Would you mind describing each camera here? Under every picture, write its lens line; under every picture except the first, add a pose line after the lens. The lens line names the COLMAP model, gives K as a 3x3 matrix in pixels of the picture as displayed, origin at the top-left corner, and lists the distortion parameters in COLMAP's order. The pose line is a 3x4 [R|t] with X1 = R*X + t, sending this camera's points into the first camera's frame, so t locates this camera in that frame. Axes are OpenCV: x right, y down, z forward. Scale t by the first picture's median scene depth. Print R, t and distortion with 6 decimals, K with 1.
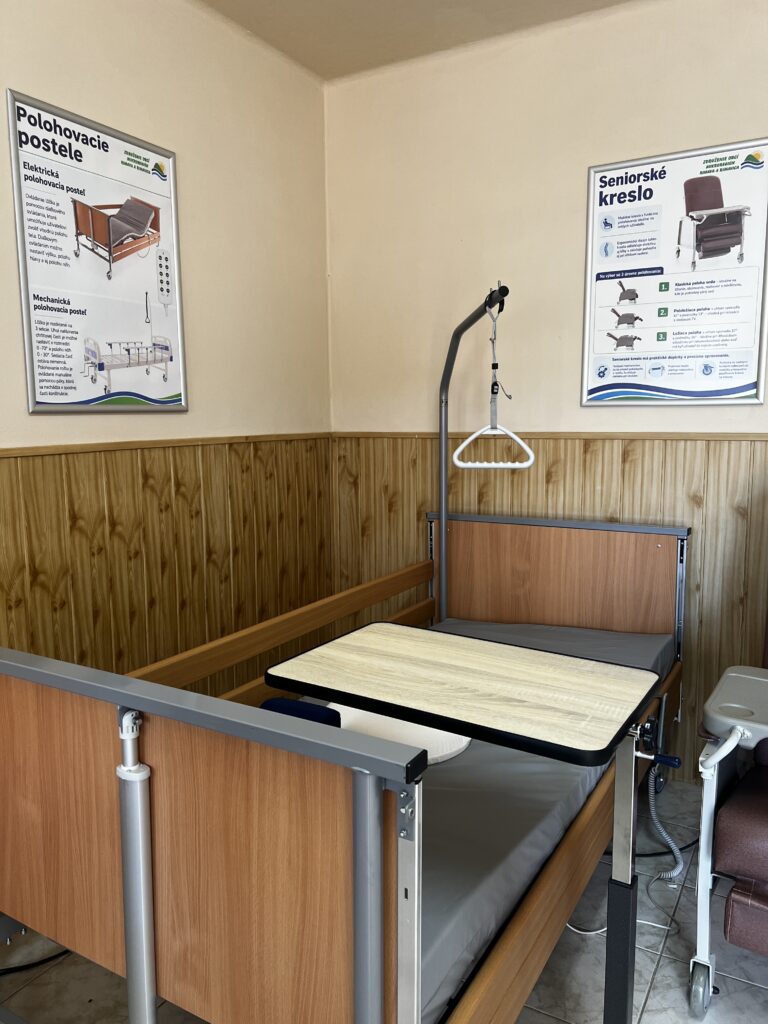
lens RADIAL K [[792.8, 0, 384.6], [0, 792.8, 518.1], [0, 0, 1]] dist [0.060148, -0.044873]
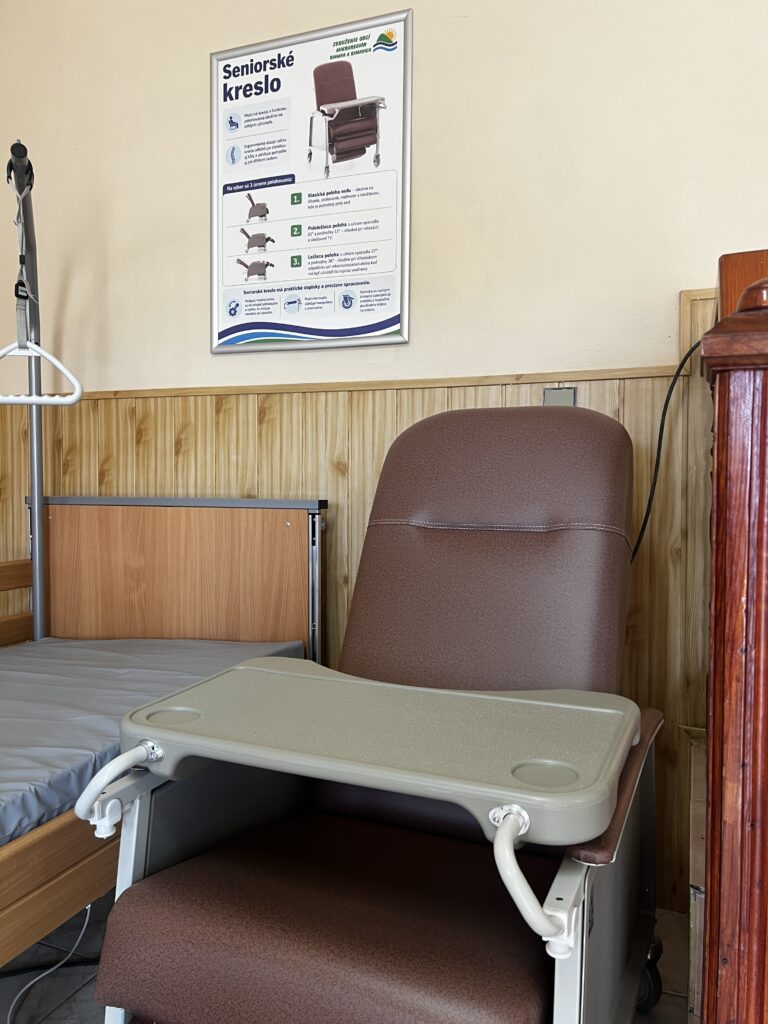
lens RADIAL K [[792.8, 0, 380.3], [0, 792.8, 509.7], [0, 0, 1]] dist [0.060148, -0.044873]
pose [[0.989262, 0.008335, 0.145915, 0.312272], [0.005345, 0.995641, -0.093112, 0.089287], [-0.146055, 0.092892, 0.984906, 0.233910]]
